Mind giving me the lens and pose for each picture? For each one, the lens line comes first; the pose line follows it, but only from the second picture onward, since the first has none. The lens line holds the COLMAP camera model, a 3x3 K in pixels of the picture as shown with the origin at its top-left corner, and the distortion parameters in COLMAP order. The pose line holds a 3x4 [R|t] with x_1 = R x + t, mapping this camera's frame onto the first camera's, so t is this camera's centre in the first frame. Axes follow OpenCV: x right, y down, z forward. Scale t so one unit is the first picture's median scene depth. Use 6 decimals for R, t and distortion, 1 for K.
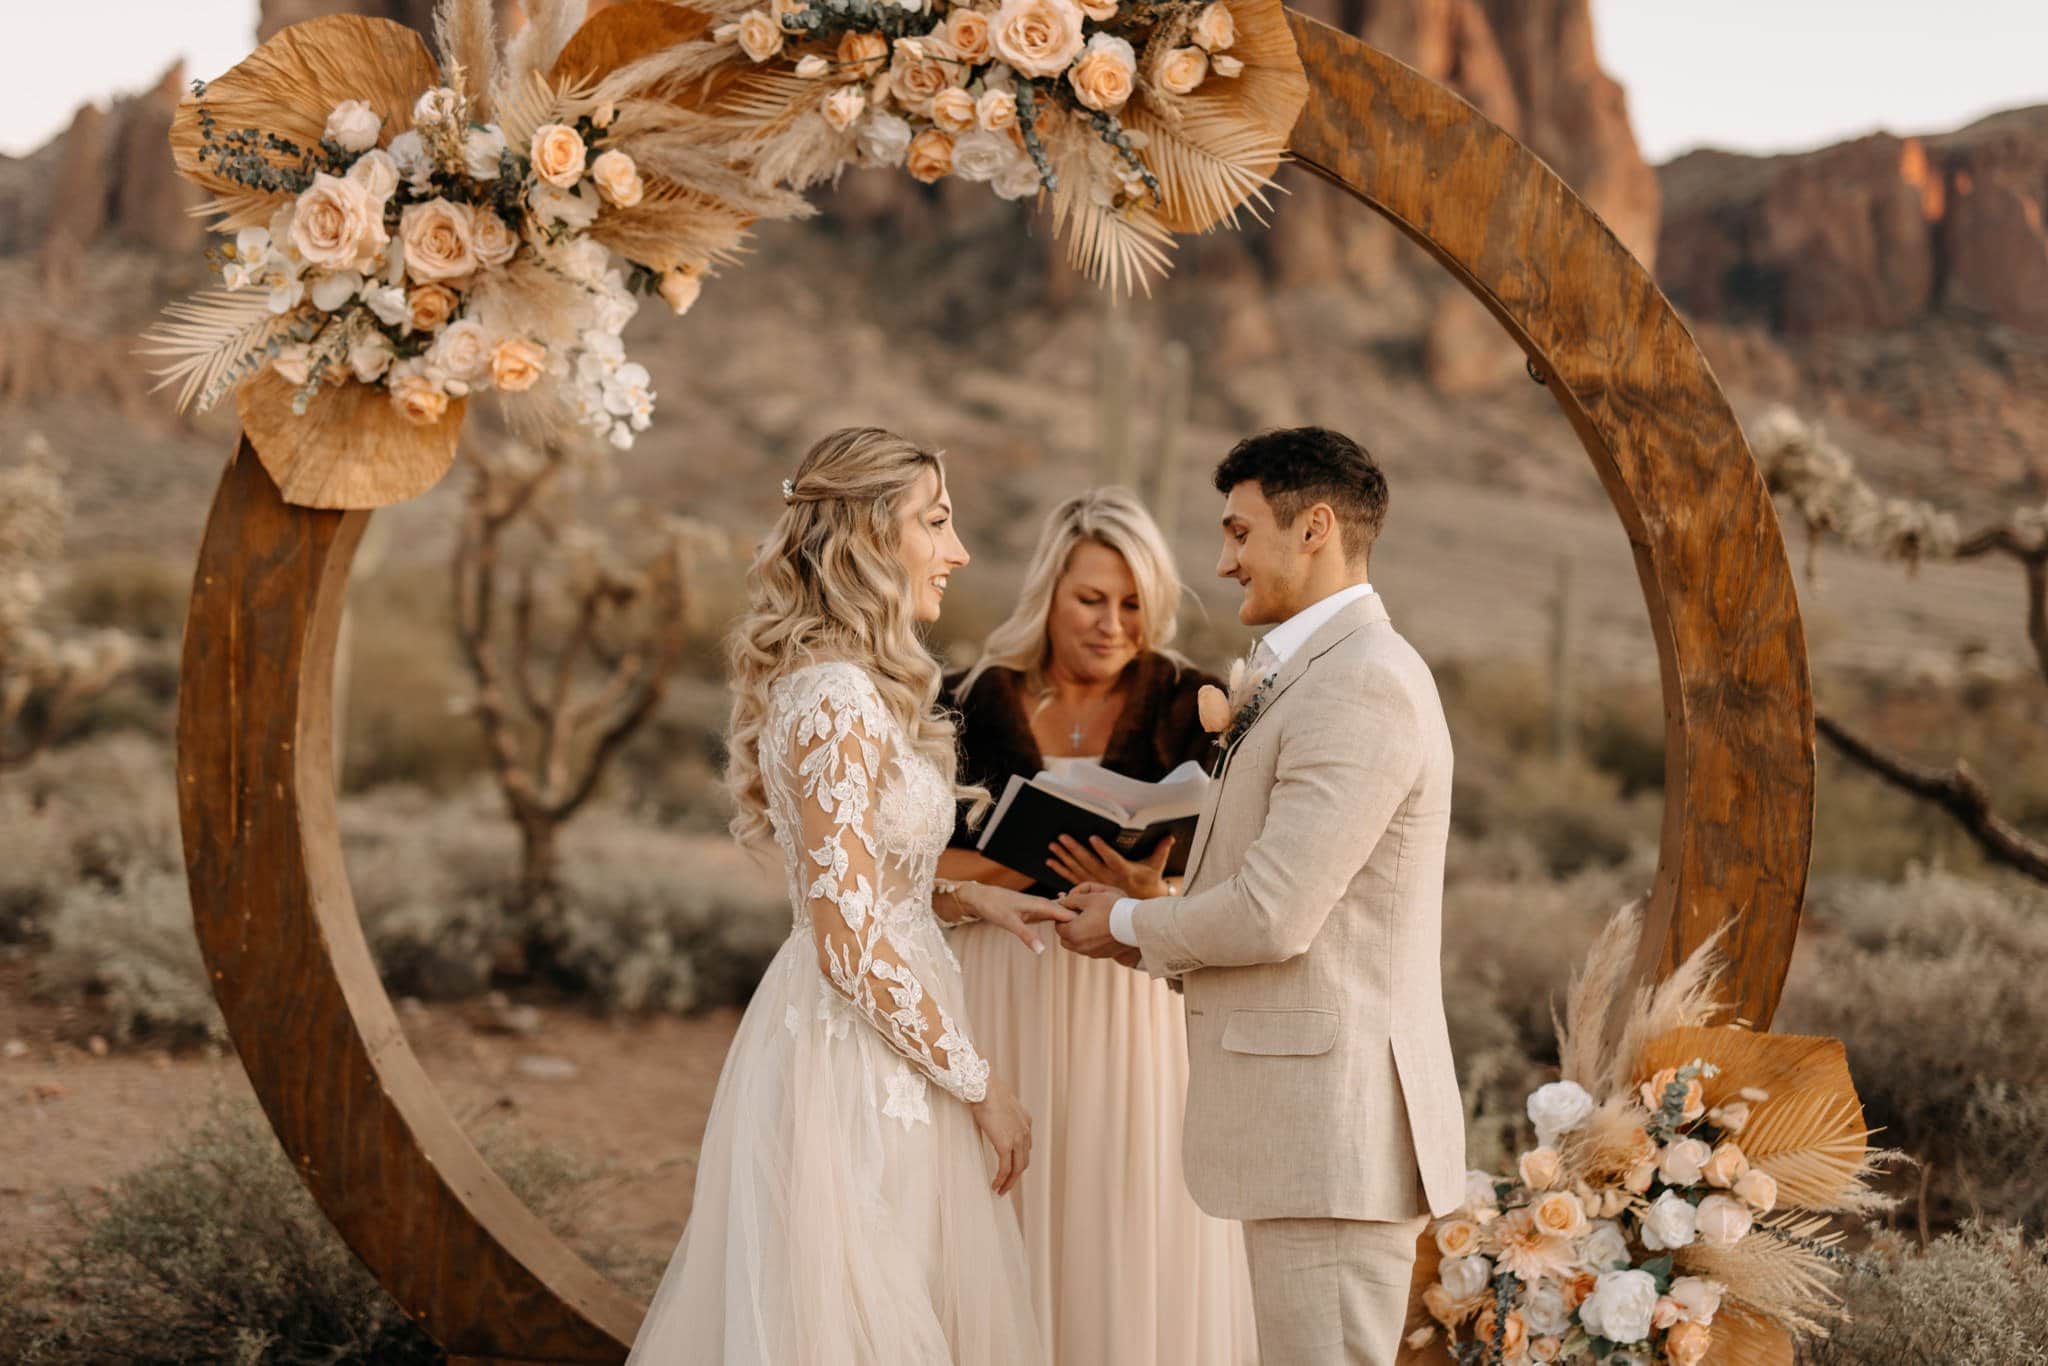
lens RADIAL K [[3028.3, 0, 1064.9], [0, 3028.3, 687.9], [0, 0, 1]] dist [-0.017676, 0.016166]
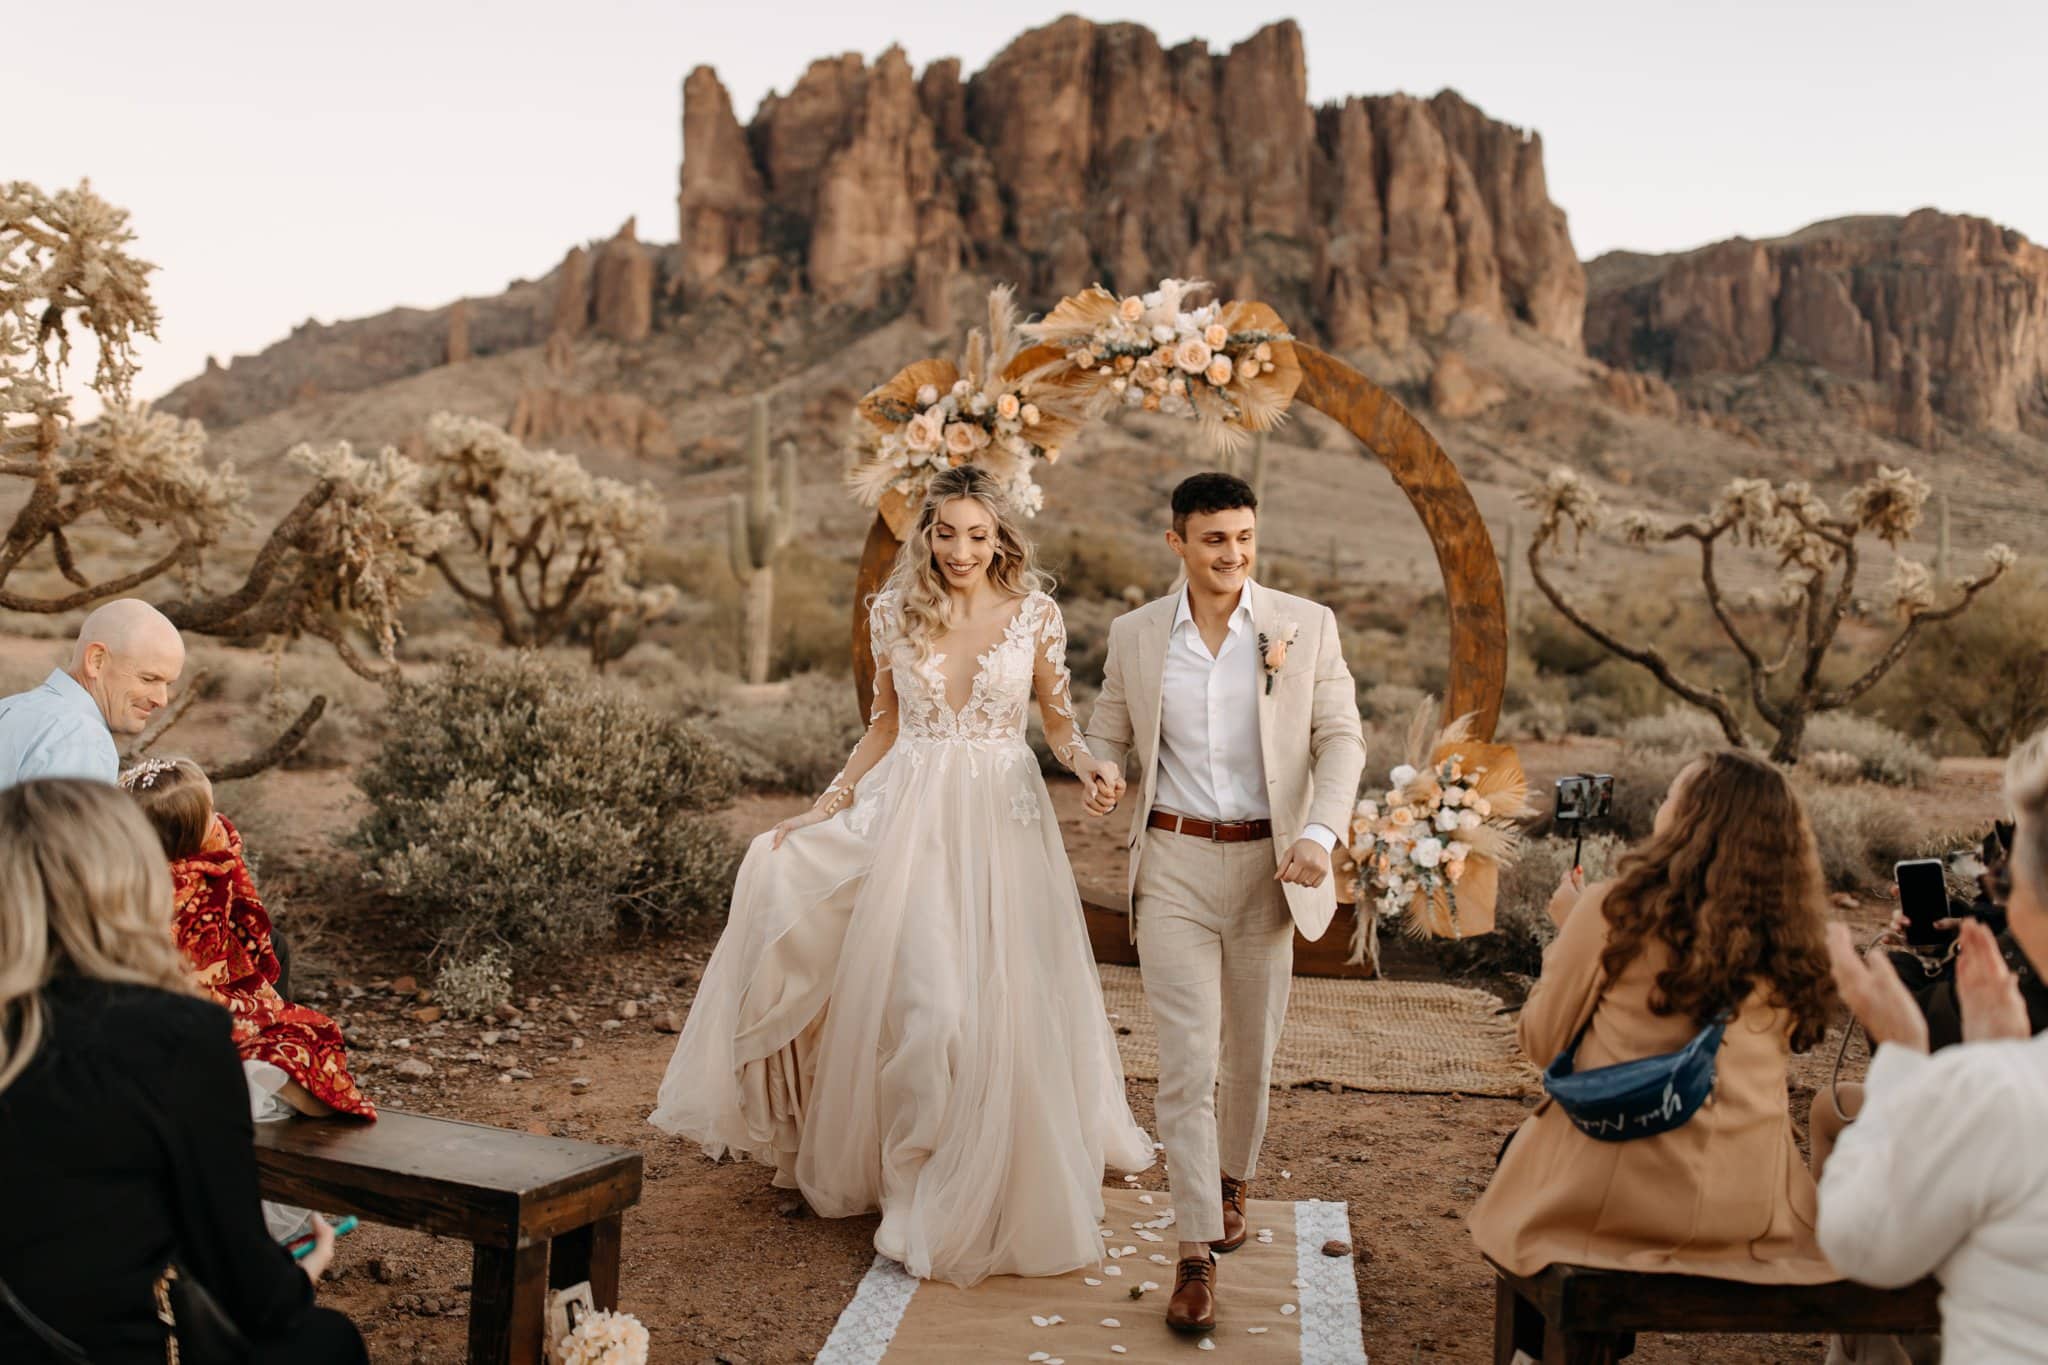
lens RADIAL K [[1998.0, 0, 1007.6], [0, 1998.0, 681.0], [0, 0, 1]] dist [-0.007527, -0.008910]
pose [[0.995571, -0.004975, -0.093883, -0.007756], [0.008193, 0.999391, 0.033916, 0.001502], [0.093658, -0.034535, 0.995005, -0.685472]]
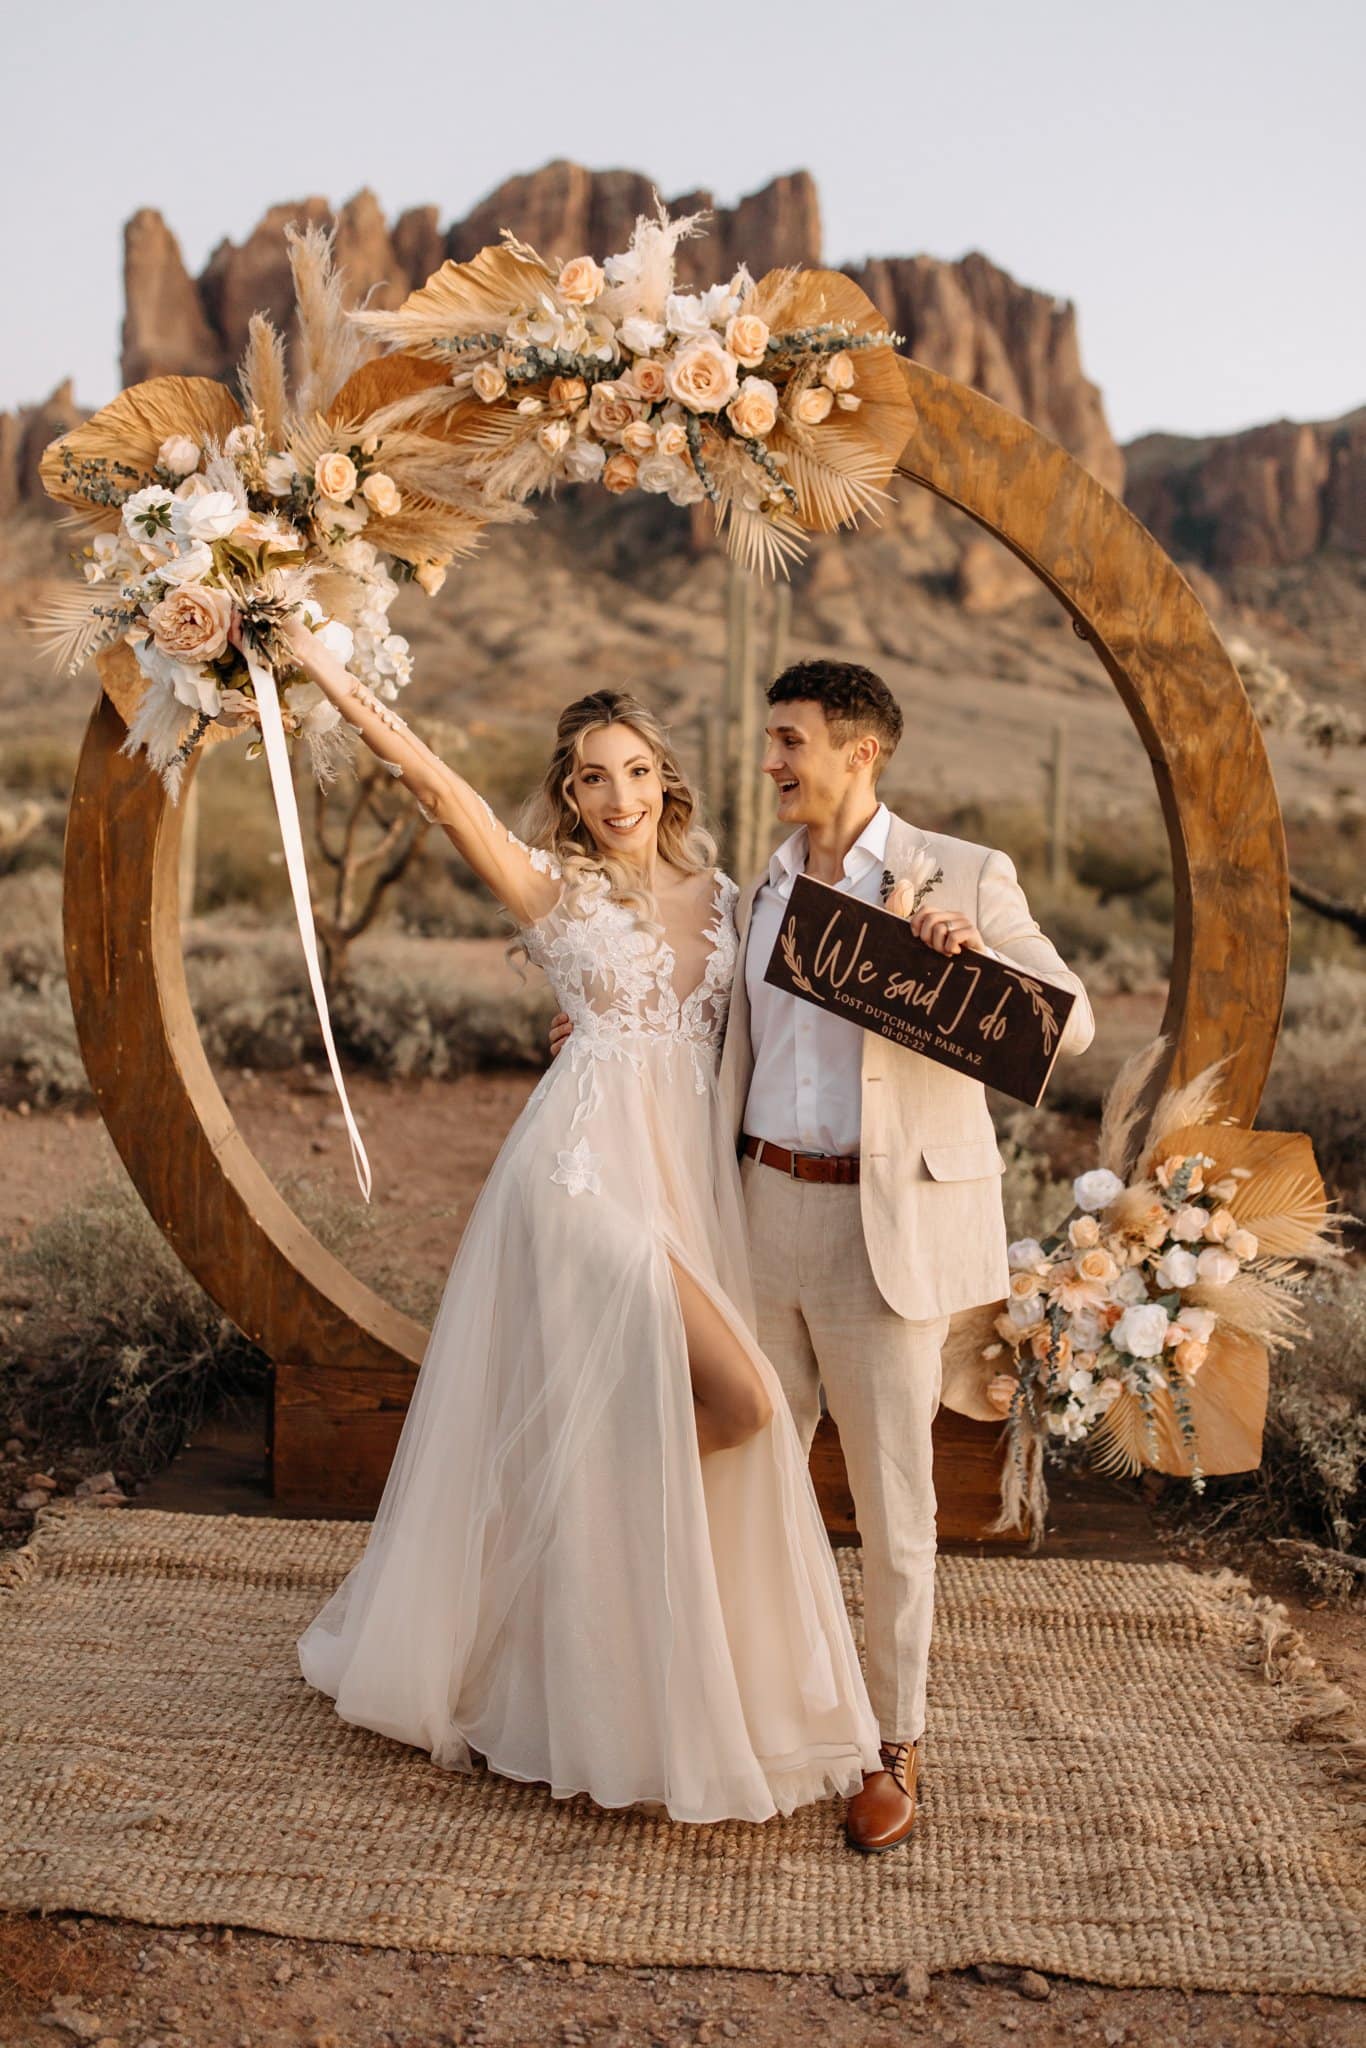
lens RADIAL K [[2117.0, 0, 688.1], [0, 2117.0, 978.4], [0, 0, 1]] dist [0.005899, -0.043791]
pose [[0.999928, -0.009315, -0.007538, -0.010114], [0.009846, 0.997231, 0.073714, -0.024075], [0.006830, -0.073783, 0.997251, 0.066125]]
